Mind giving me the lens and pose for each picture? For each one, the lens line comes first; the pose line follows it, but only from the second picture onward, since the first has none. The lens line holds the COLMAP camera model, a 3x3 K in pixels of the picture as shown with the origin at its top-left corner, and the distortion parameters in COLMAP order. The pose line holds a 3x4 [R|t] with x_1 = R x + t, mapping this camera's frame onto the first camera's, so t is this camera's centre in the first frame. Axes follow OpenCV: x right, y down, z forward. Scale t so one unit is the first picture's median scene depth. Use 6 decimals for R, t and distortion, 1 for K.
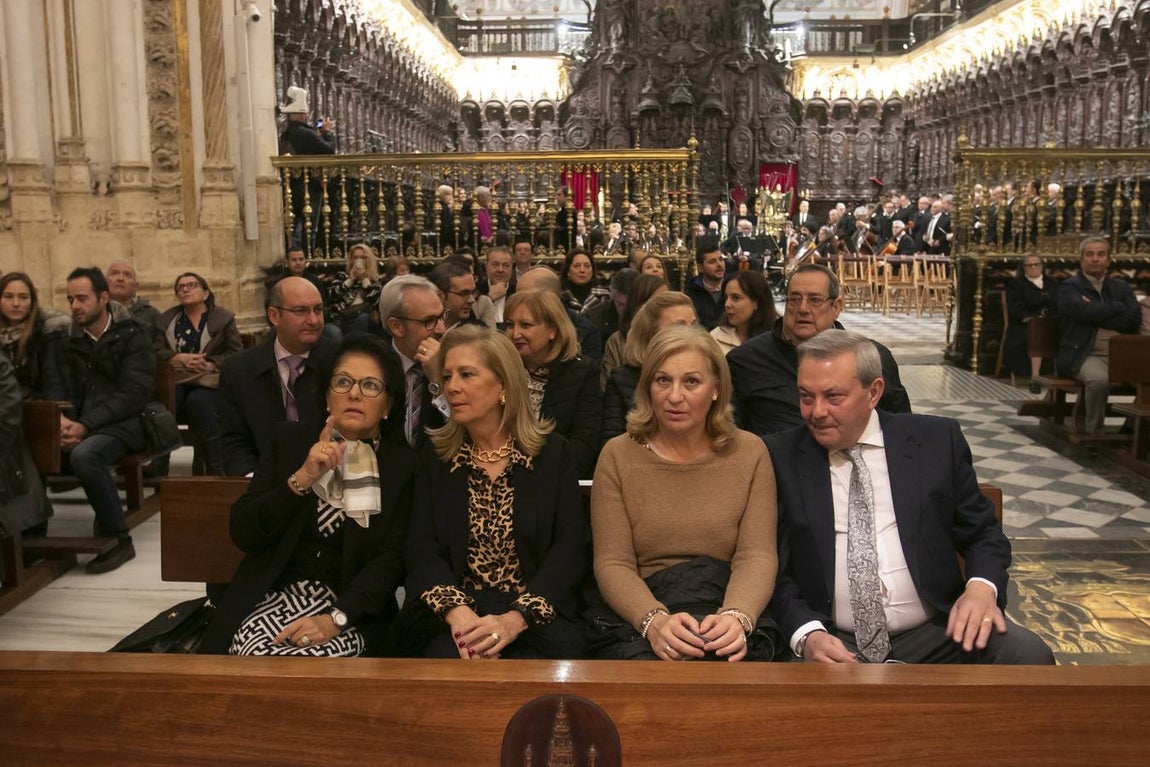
lens RADIAL K [[1065.8, 0, 575.0], [0, 1065.8, 383.5], [0, 0, 1]] dist [-0.098500, 0.134560]
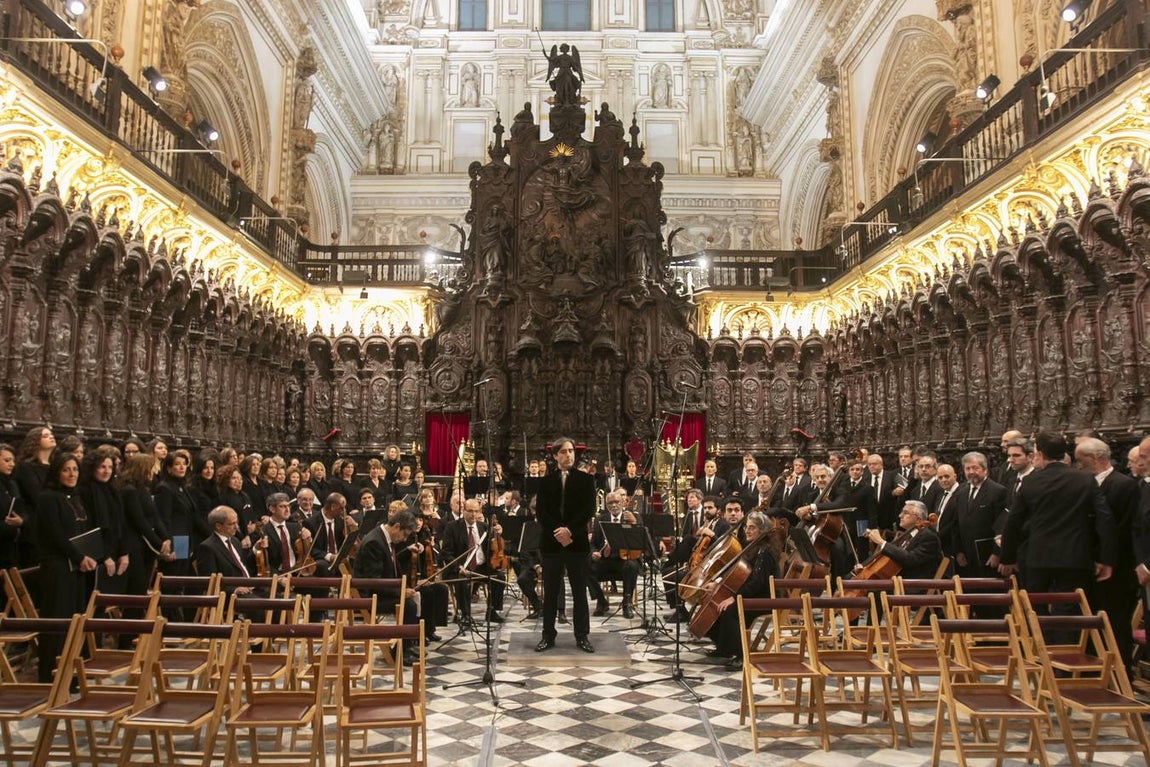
lens RADIAL K [[846.2, 0, 570.0], [0, 846.2, 381.8], [0, 0, 1]] dist [-0.092276, 0.053845]
pose [[0.999062, 0.013798, 0.041048, 0.075110], [-0.003025, 0.967805, -0.251683, -0.062323], [-0.043199, 0.251322, 0.966939, 0.348499]]
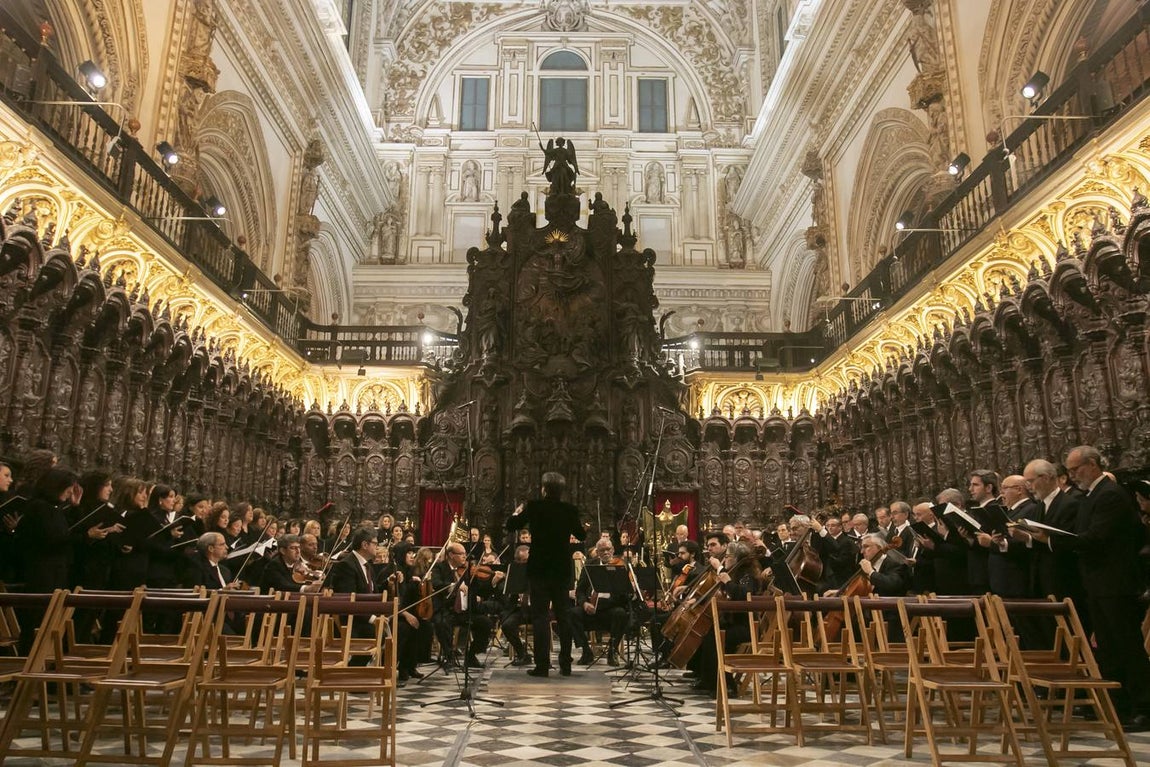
lens RADIAL K [[843.3, 0, 569.7], [0, 843.3, 389.5], [0, 0, 1]] dist [-0.095044, 0.060611]
pose [[0.998958, 0.023139, 0.039336, 0.079891], [-0.007382, 0.932513, -0.361061, -0.040525], [-0.045036, 0.360395, 0.931712, 0.348310]]
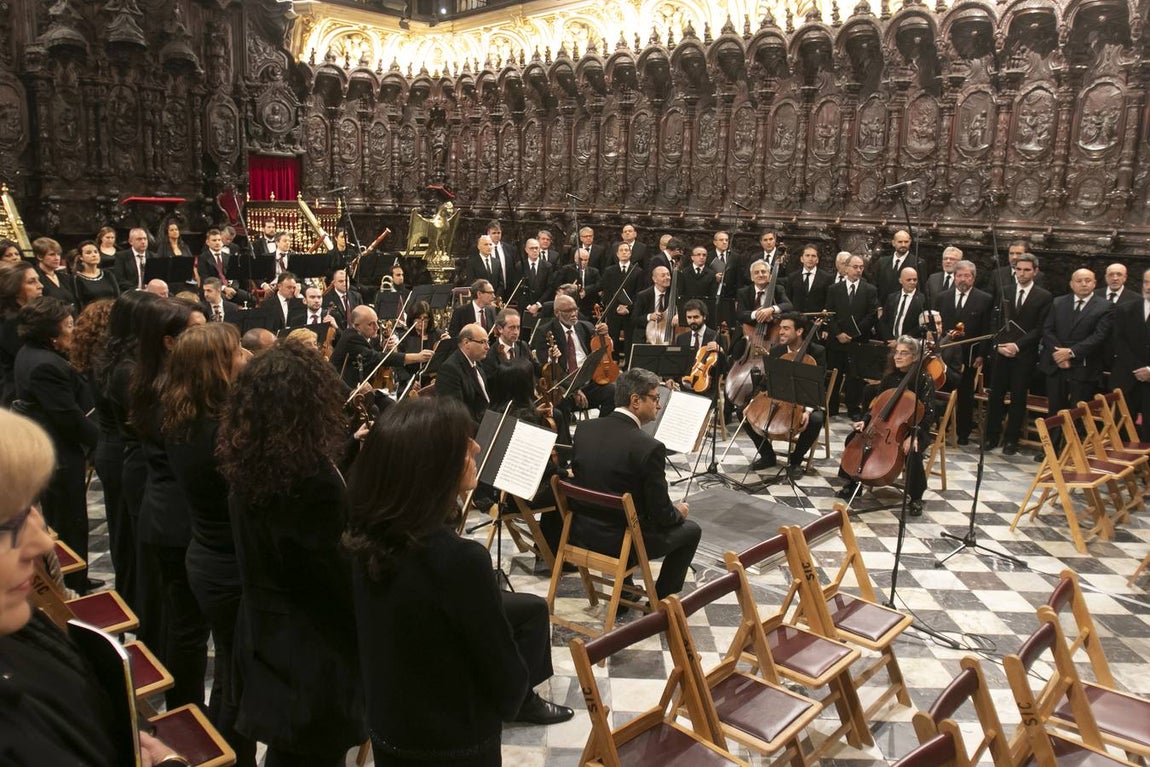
lens RADIAL K [[846.2, 0, 570.0], [0, 846.2, 381.8], [0, 0, 1]] dist [-0.092276, 0.053845]
pose [[0.696533, -0.112751, 0.708611, -0.071225], [0.071471, 0.993567, 0.087839, -0.099524], [-0.713957, -0.010538, 0.700110, 0.498764]]
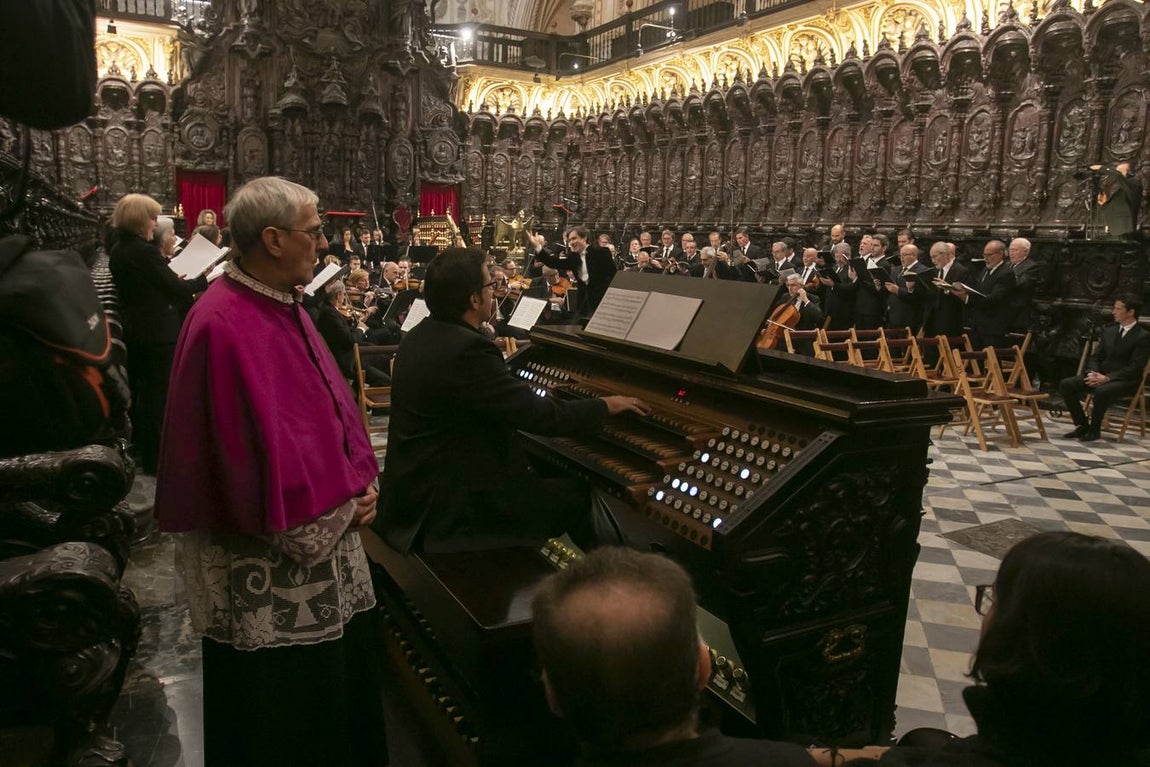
lens RADIAL K [[843.3, 0, 569.7], [0, 843.3, 389.5], [0, 0, 1]] dist [-0.095044, 0.060611]
pose [[0.864418, -0.056388, 0.499602, -0.075411], [0.040263, 0.998263, 0.043006, -0.062622], [-0.501159, -0.017060, 0.865187, 0.342528]]
